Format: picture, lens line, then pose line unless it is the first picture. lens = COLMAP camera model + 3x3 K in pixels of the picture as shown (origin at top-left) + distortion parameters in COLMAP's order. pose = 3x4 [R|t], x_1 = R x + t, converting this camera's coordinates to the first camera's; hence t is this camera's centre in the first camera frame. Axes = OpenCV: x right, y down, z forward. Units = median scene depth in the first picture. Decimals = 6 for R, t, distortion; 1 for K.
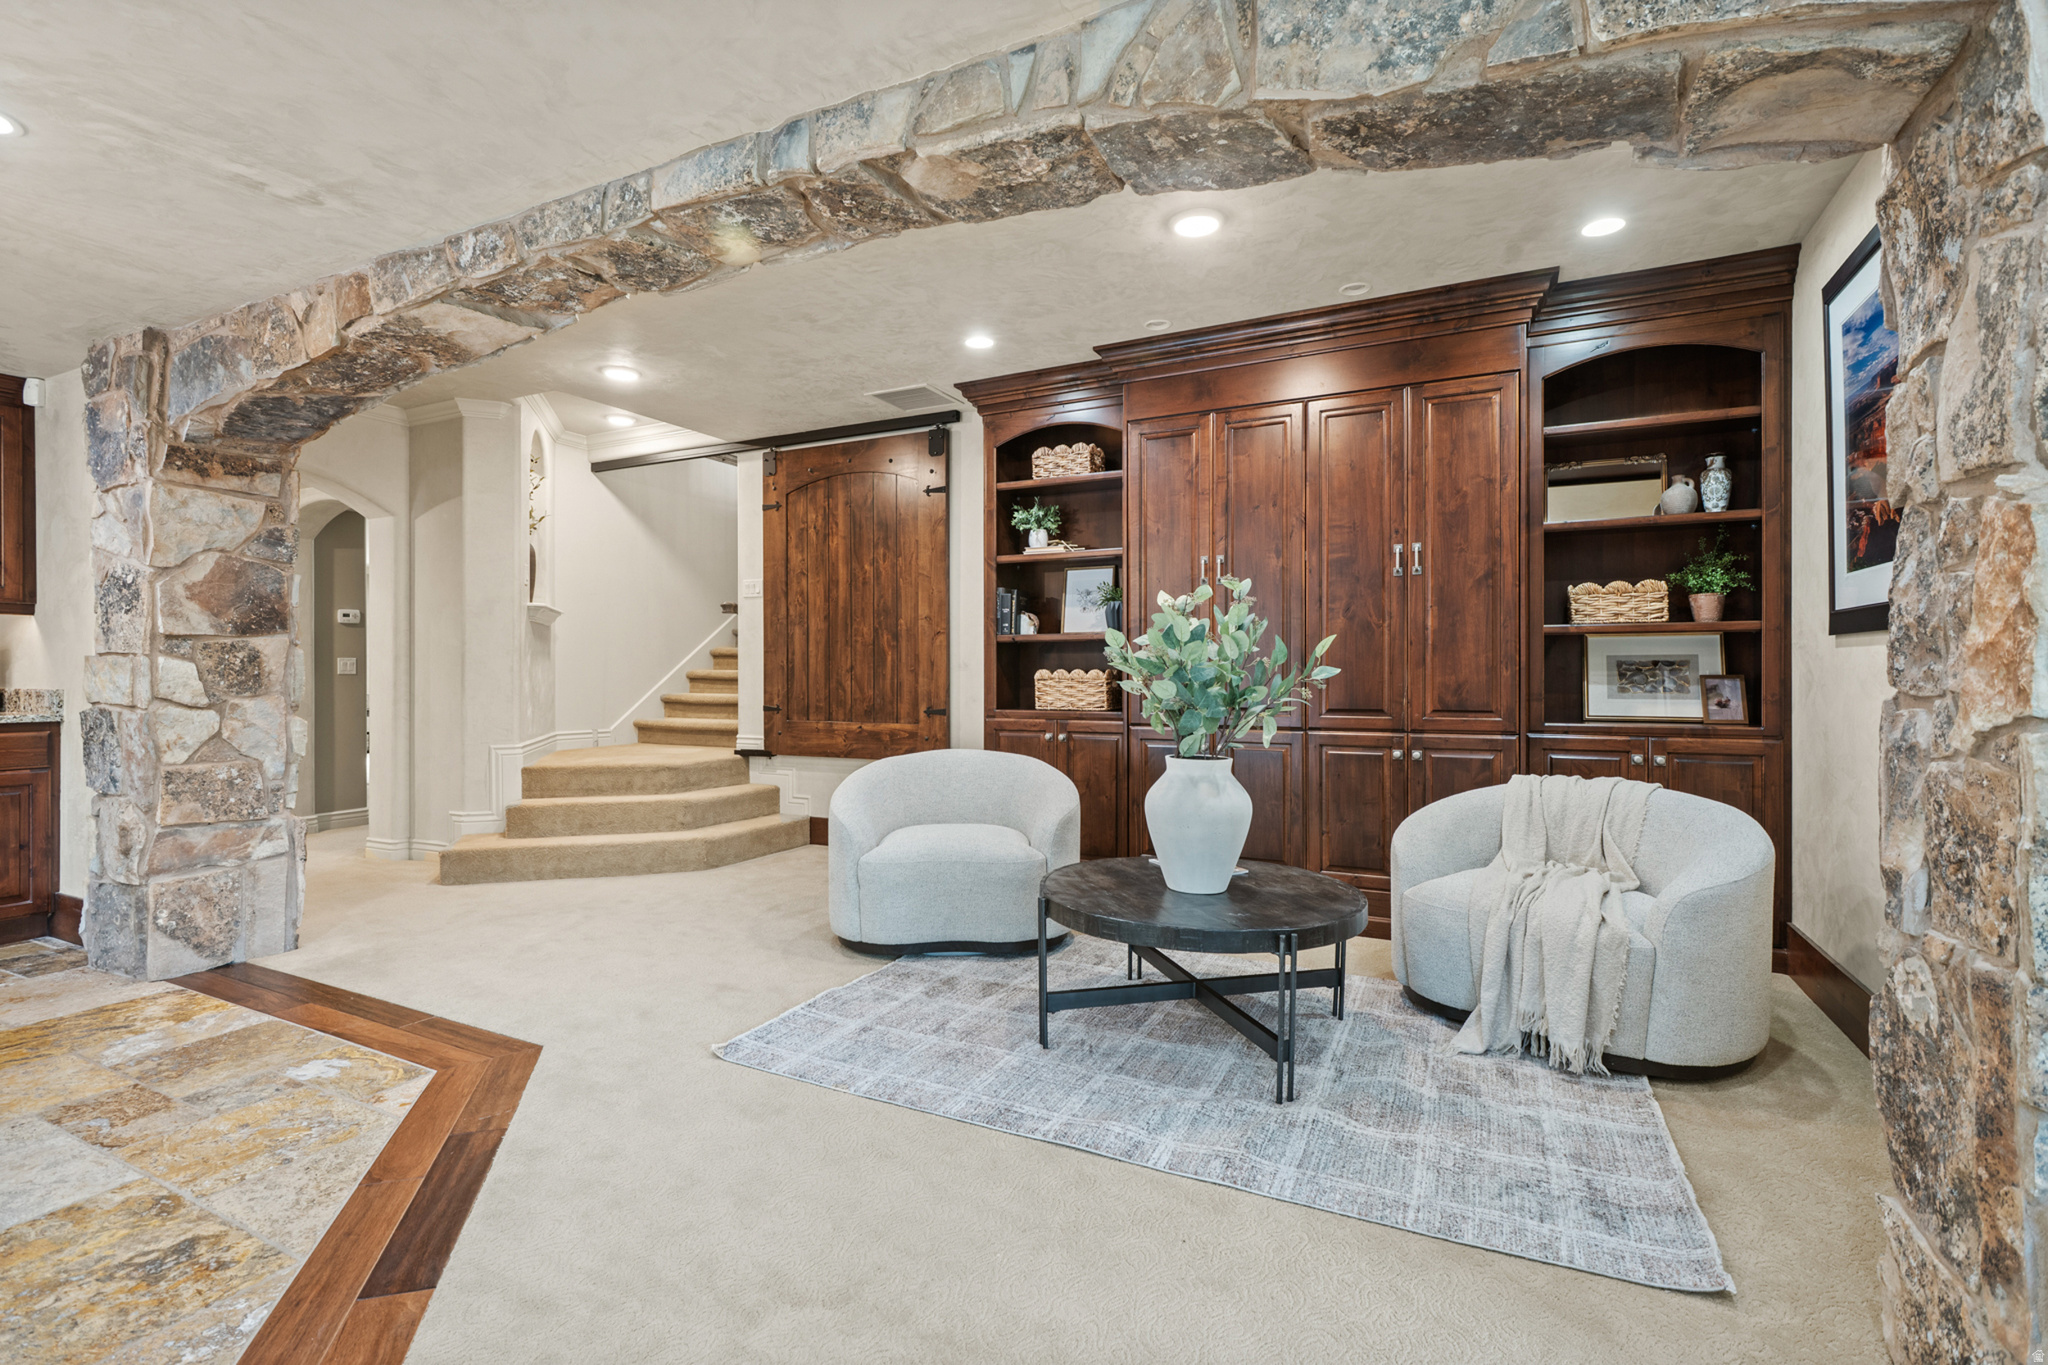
lens RADIAL K [[944.1, 0, 1020.7], [0, 944.1, 679.8], [0, 0, 1]] dist [0.004143, -0.002070]
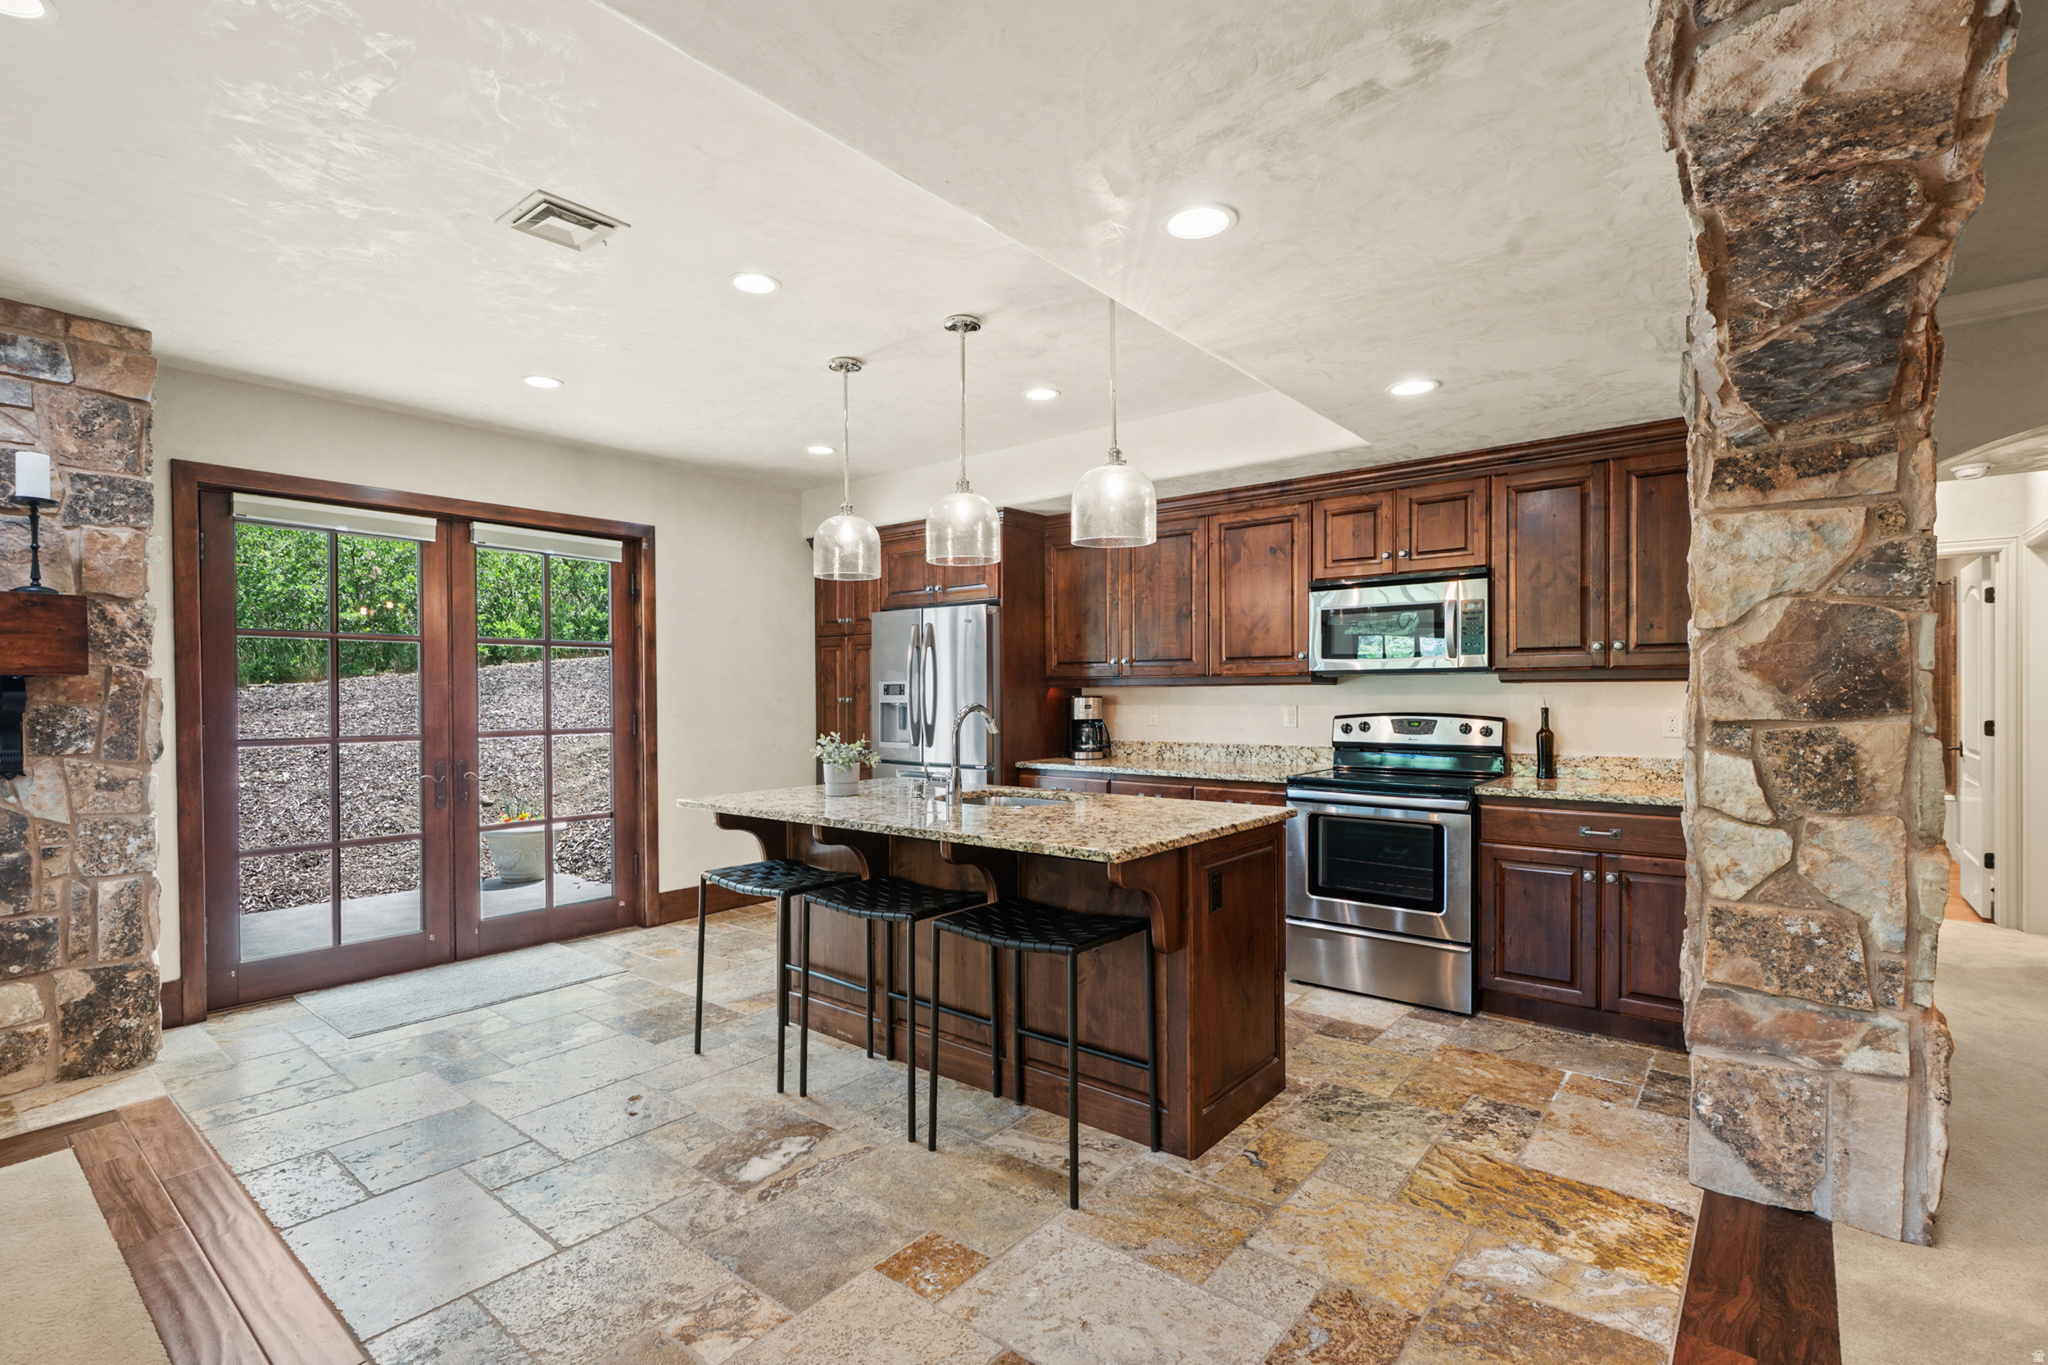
lens RADIAL K [[944.1, 0, 1019.1], [0, 944.1, 699.9], [0, 0, 1]] dist [0.004143, -0.002070]
pose [[-0.218424, 0.009631, -0.975806, -0.069798], [0.002832, 0.999953, 0.009236, -0.069022], [0.975850, -0.000746, -0.218441, 0.609435]]
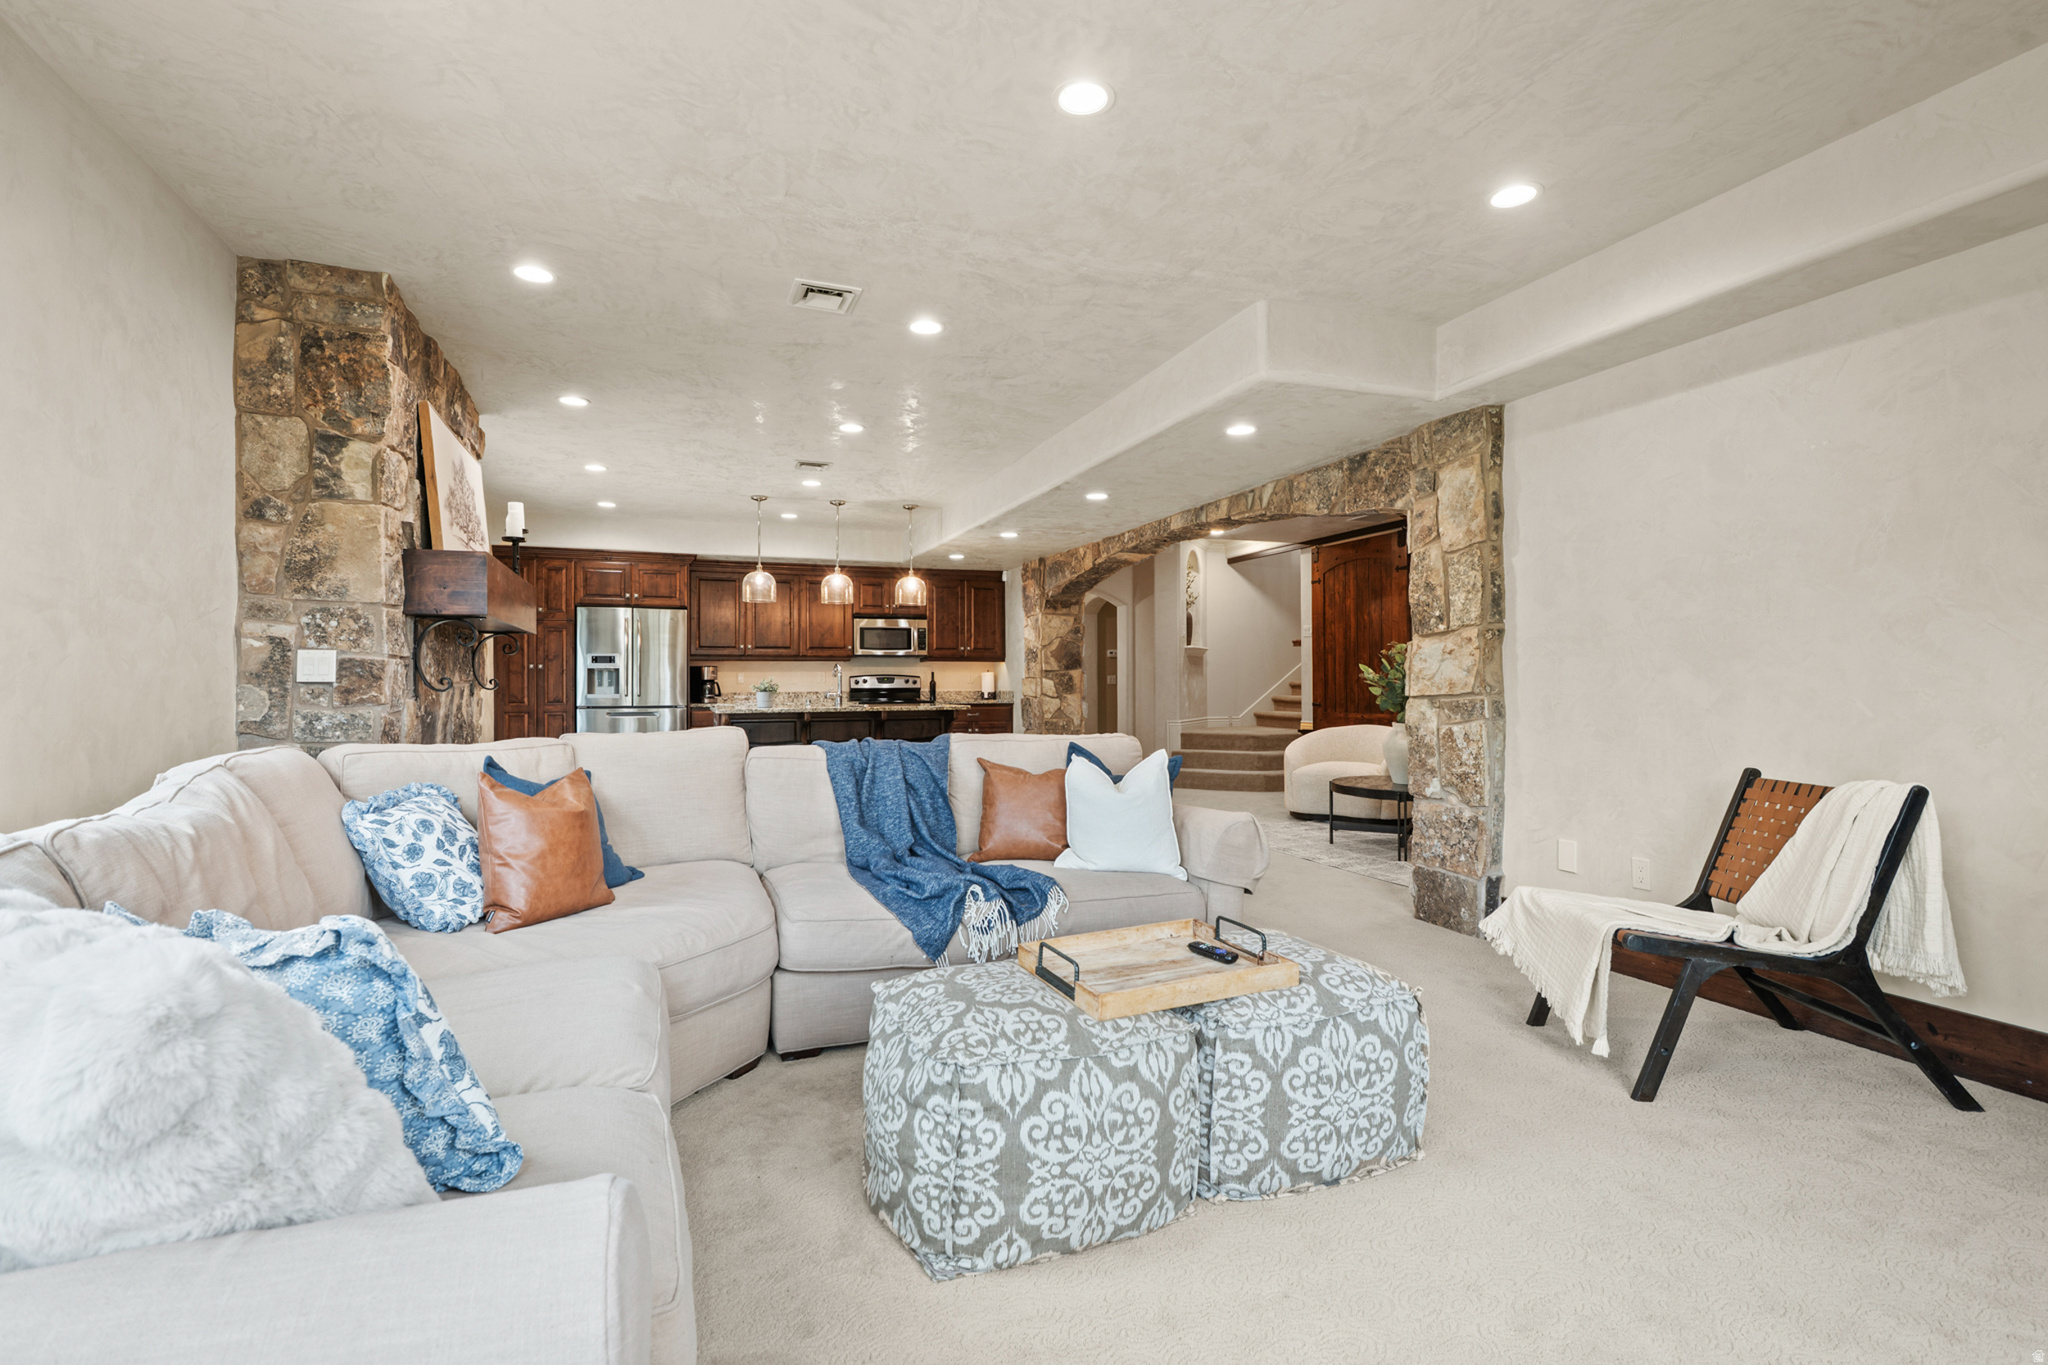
lens RADIAL K [[944.1, 0, 1018.1], [0, 944.1, 685.8], [0, 0, 1]] dist [0.004143, -0.002070]
pose [[0.734572, -0.002580, -0.678526, 0.825500], [0.001434, 0.999996, -0.002250, 0.001952], [0.678529, 0.000680, 0.734573, -0.981186]]
